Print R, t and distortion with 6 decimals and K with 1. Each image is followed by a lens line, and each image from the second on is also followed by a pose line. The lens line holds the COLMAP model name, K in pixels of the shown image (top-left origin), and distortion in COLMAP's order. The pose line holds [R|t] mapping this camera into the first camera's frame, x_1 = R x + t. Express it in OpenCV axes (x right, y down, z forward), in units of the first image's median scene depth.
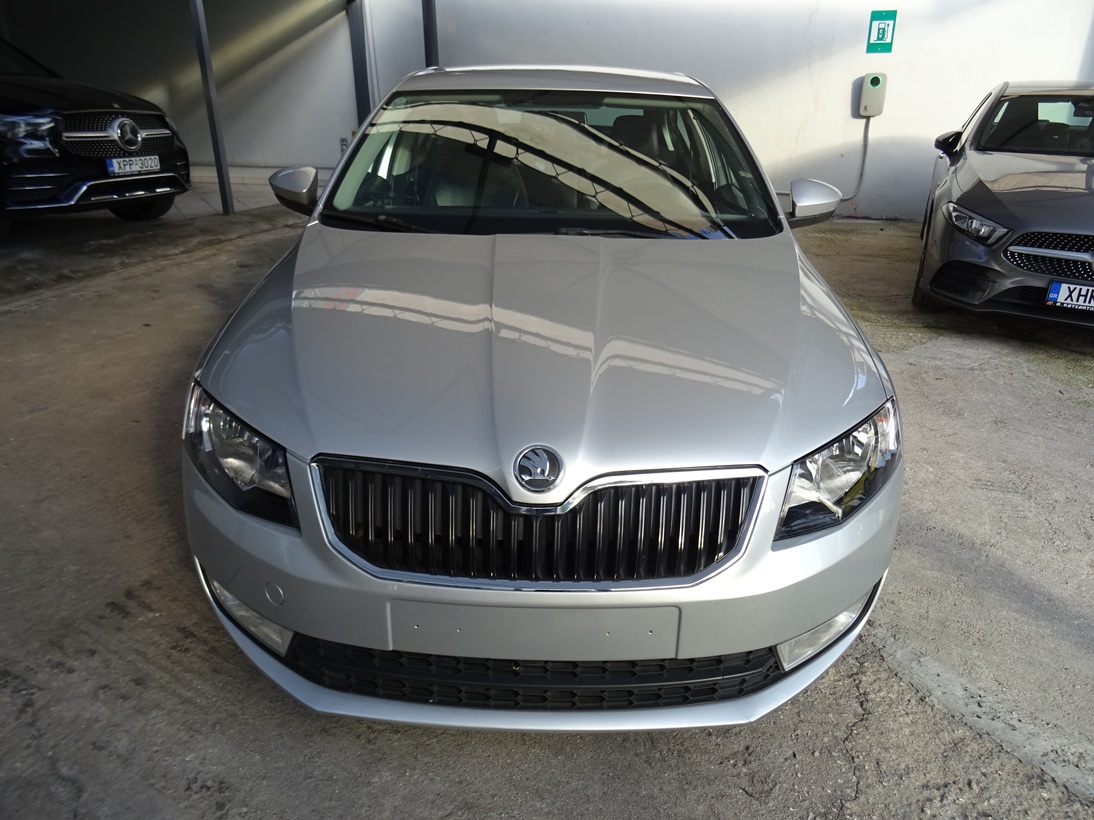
lens RADIAL K [[768.1, 0, 547.0], [0, 768.1, 410.0], [0, 0, 1]] dist [0.018218, -0.024245]
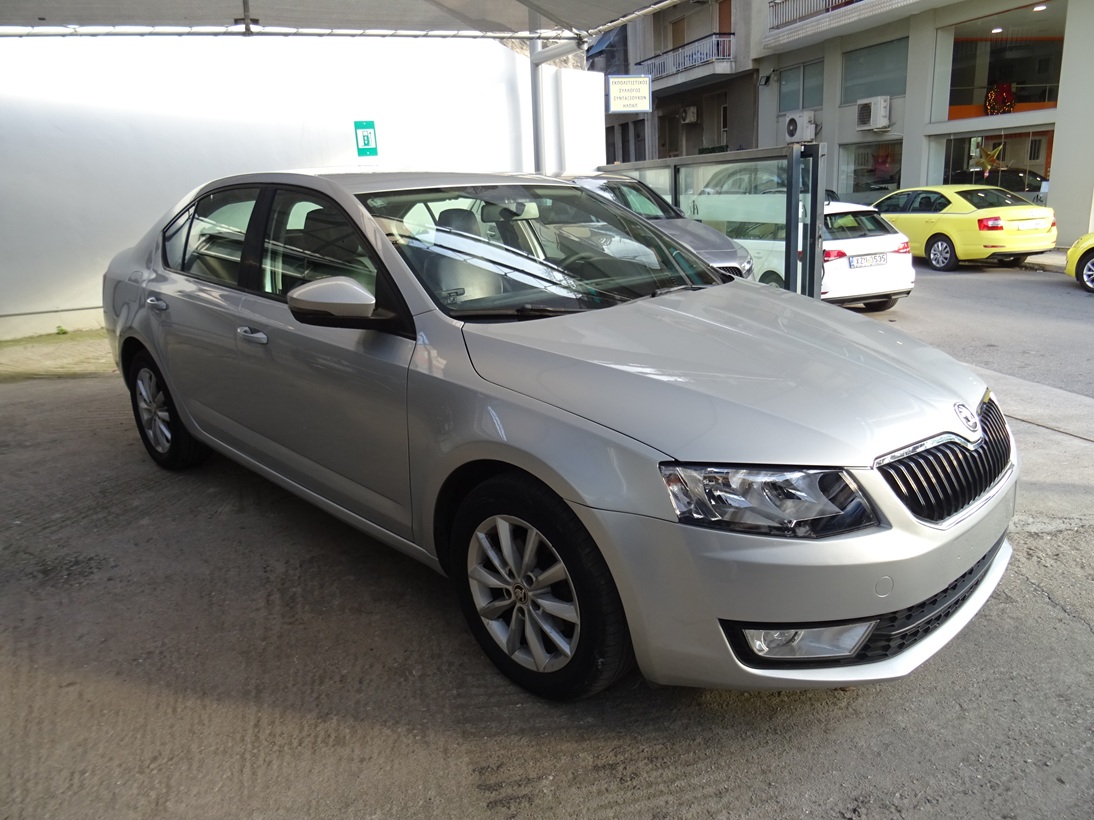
lens RADIAL K [[775.5, 0, 547.0], [0, 775.5, 410.0], [0, 0, 1]] dist [-0.003891, -0.001685]
pose [[0.696403, -0.244989, 0.674540, -0.958596], [0.325905, 0.945377, 0.006887, -0.124656], [-0.639382, 0.215040, 0.738206, 0.269592]]
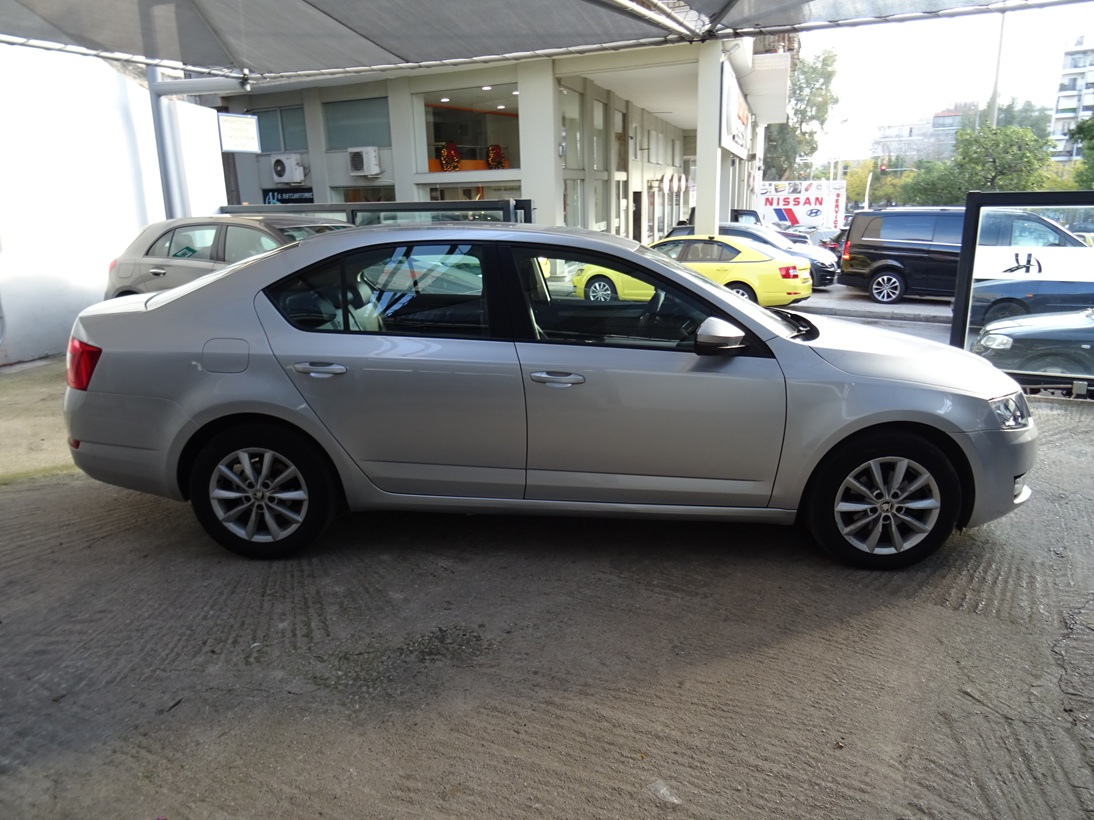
lens RADIAL K [[775.5, 0, 547.0], [0, 775.5, 410.0], [0, 0, 1]] dist [-0.003891, -0.001685]
pose [[0.040315, -0.276568, 0.960148, -1.825230], [0.398123, 0.885803, 0.238436, -0.711917], [-0.916446, 0.372644, 0.145819, 1.372723]]
